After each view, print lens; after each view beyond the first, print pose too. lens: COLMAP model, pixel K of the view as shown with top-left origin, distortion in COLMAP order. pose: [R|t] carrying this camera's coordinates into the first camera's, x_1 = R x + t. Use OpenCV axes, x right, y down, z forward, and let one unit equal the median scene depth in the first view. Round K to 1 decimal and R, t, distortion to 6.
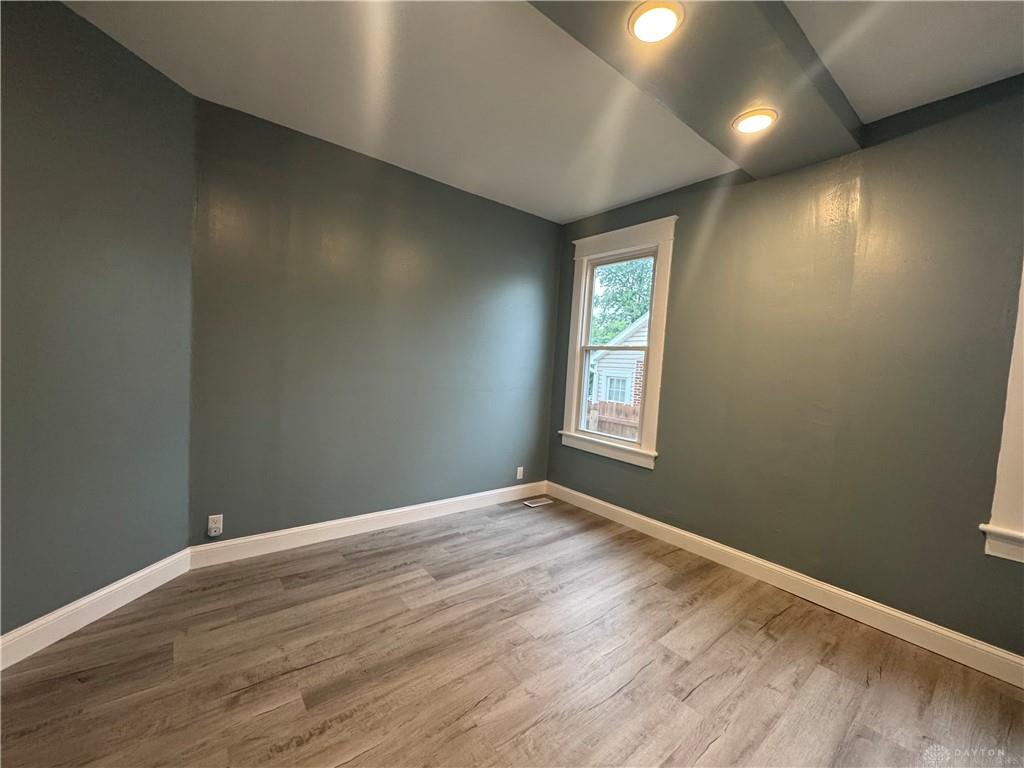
lens RADIAL K [[408.2, 0, 511.0], [0, 408.2, 385.0], [0, 0, 1]] dist [-0.006222, 0.001063]
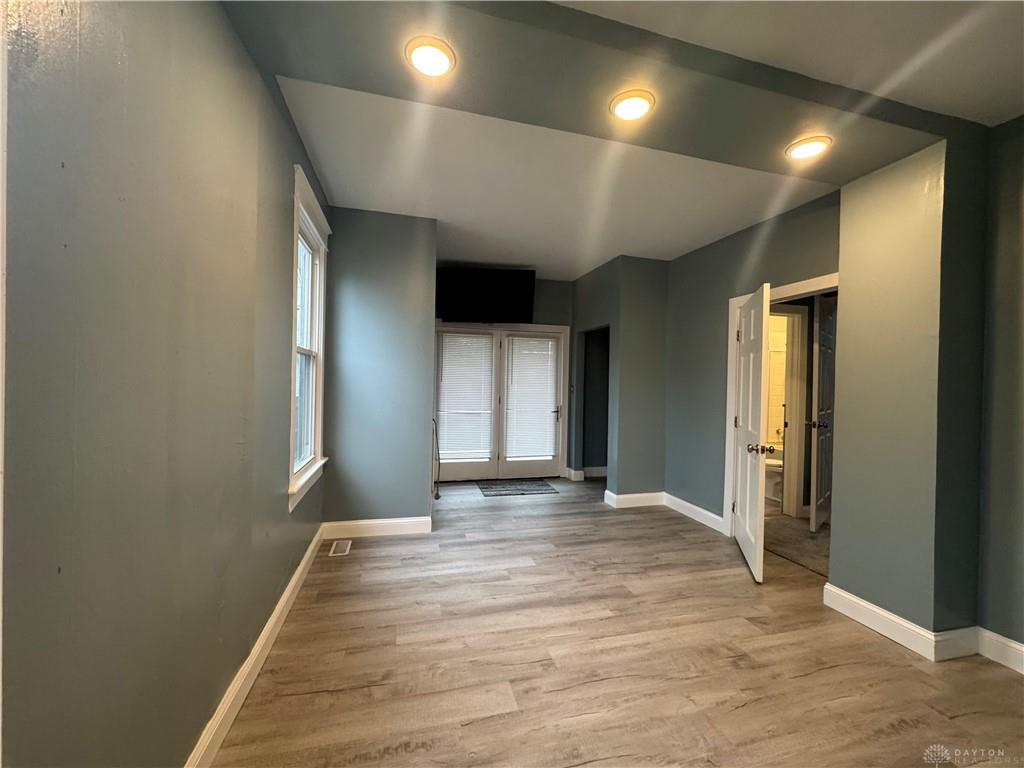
lens RADIAL K [[408.2, 0, 510.8], [0, 408.2, 385.8], [0, 0, 1]] dist [-0.006222, 0.001063]
pose [[-0.913935, -0.077088, 0.398473, 0.108223], [-0.050193, 0.995727, 0.077509, -0.104139], [-0.402745, 0.050838, -0.913899, 1.967877]]
